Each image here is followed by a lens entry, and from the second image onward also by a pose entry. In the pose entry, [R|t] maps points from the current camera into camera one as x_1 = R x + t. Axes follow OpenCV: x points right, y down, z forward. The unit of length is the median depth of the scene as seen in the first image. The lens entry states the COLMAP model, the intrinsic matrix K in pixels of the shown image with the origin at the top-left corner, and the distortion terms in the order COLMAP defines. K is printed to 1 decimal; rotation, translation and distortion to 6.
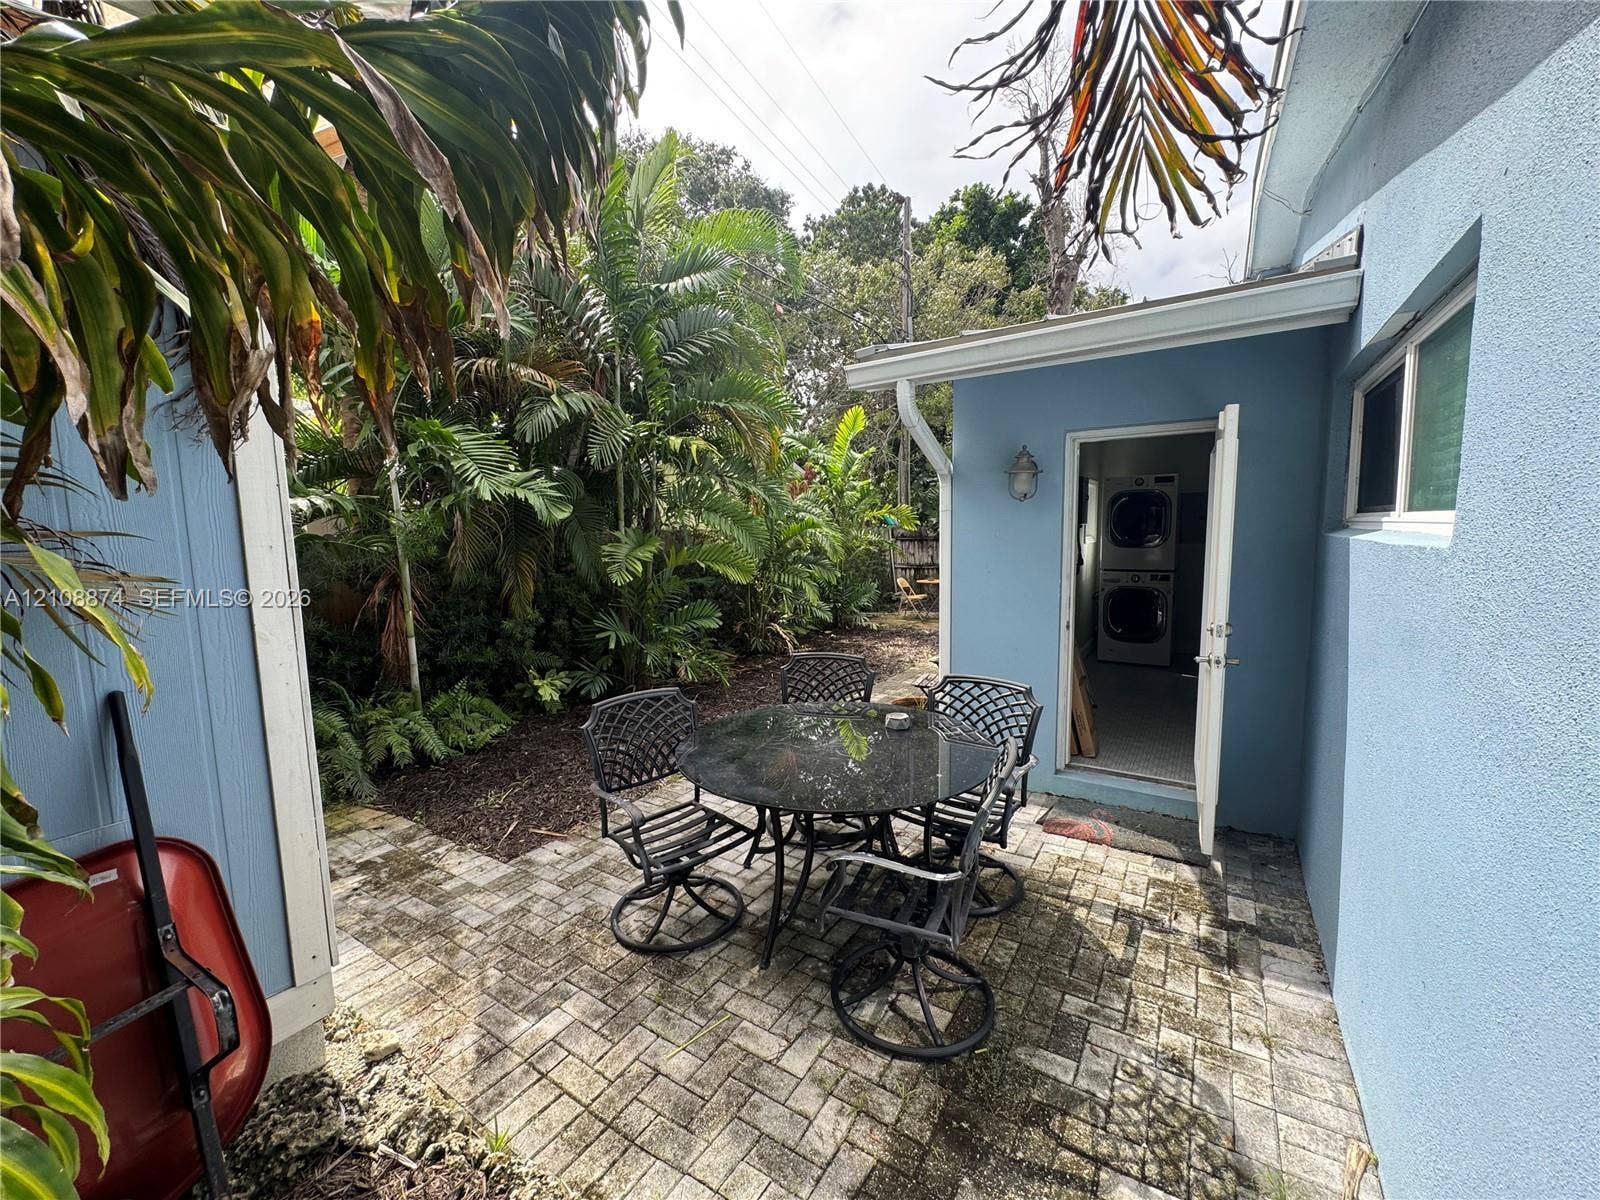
lens RADIAL K [[642.7, 0, 798.0], [0, 642.7, 602.4], [0, 0, 1]] dist [-0.004237, 0.001221]
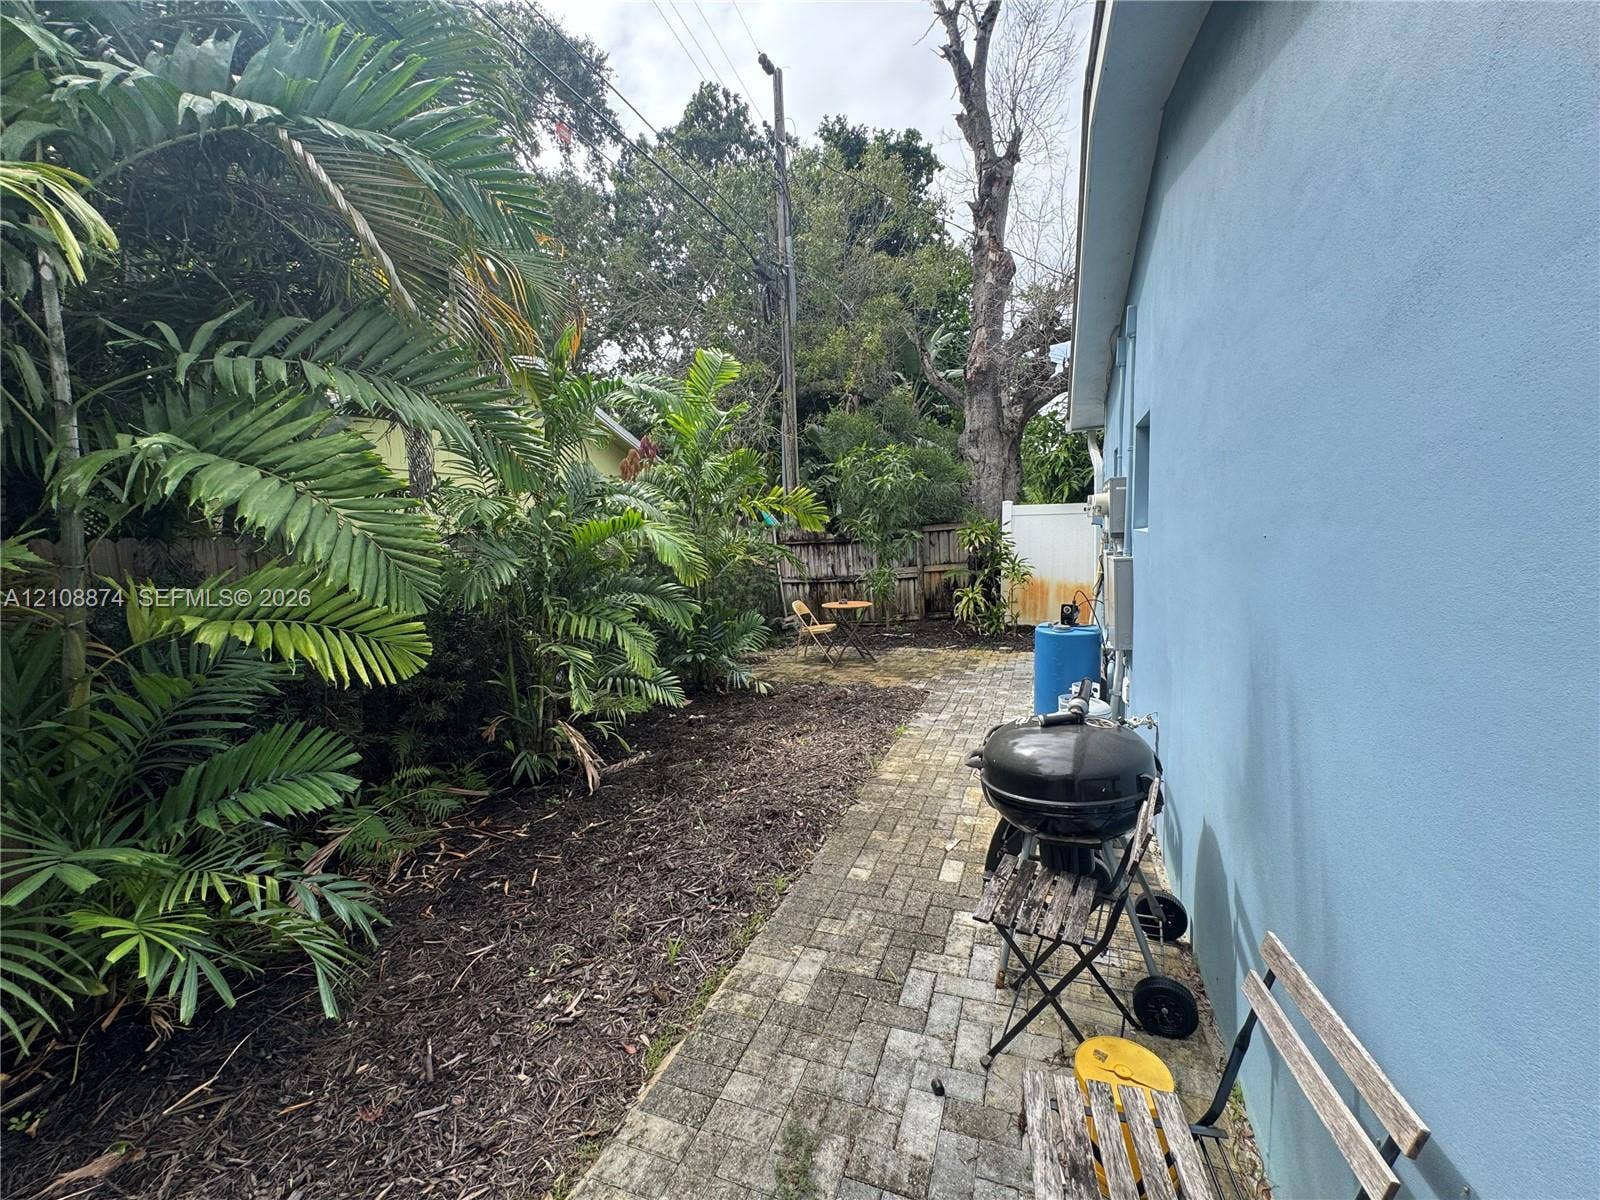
lens RADIAL K [[642.7, 0, 804.1], [0, 642.7, 608.0], [0, 0, 1]] dist [-0.004237, 0.001221]
pose [[0.979203, -0.053252, 0.195767, 0.043061], [0.054198, 0.998530, 0.000524, -0.036367], [-0.195507, 0.010097, 0.980650, 0.409198]]
